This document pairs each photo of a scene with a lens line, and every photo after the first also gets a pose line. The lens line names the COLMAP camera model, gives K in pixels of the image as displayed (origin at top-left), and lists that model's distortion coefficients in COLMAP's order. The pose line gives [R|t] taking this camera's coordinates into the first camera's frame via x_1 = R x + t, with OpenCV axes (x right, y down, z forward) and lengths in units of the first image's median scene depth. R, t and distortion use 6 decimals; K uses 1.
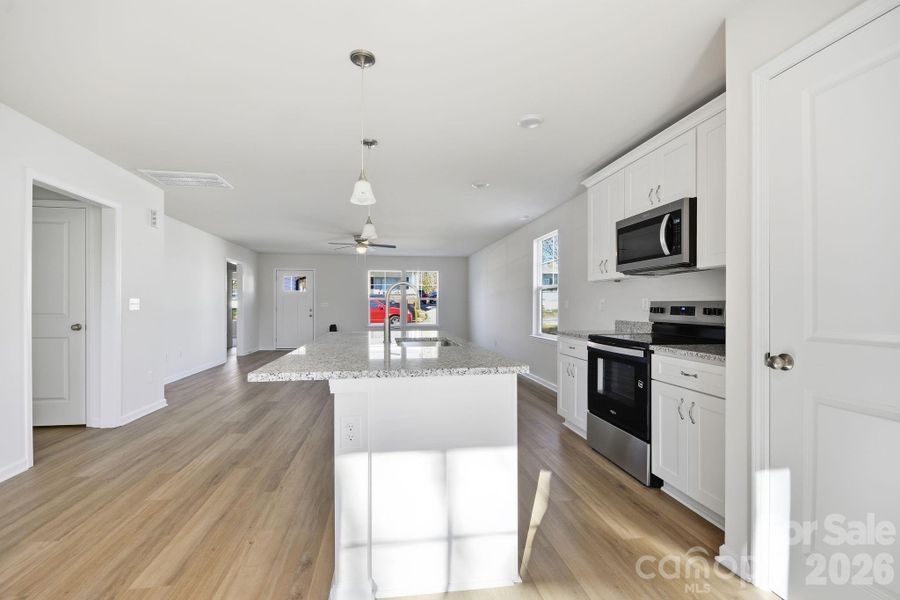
lens RADIAL K [[399.1, 0, 446.4], [0, 399.1, 303.5], [0, 0, 1]] dist [-0.003327, -0.000249]
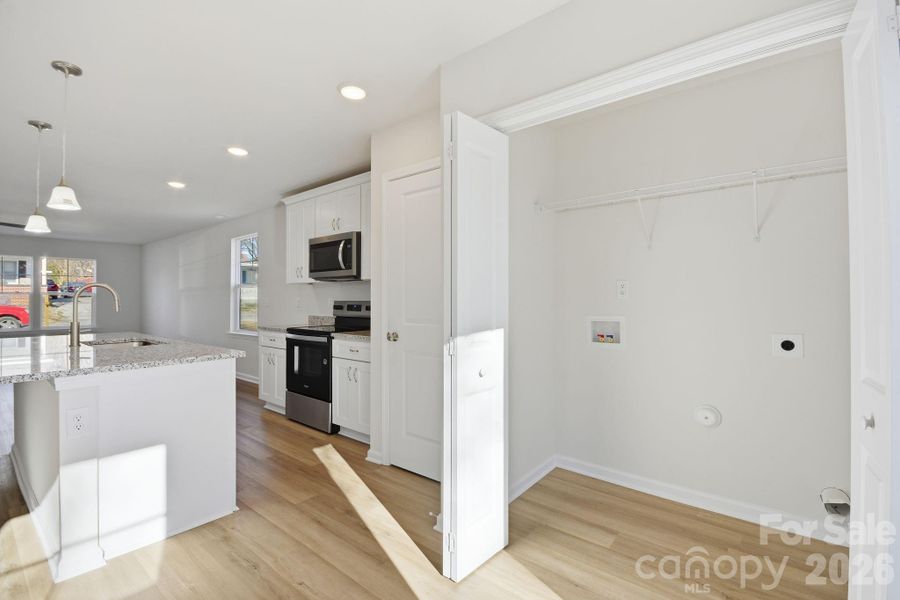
lens RADIAL K [[404.3, 0, 448.1], [0, 404.3, 295.0], [0, 0, 1]] dist [-0.009393, -0.000136]
pose [[0.749103, 0.003604, 0.662444, -0.117774], [-0.000382, 0.999987, -0.005009, -0.021451], [-0.662454, 0.003499, 0.749095, -0.320426]]
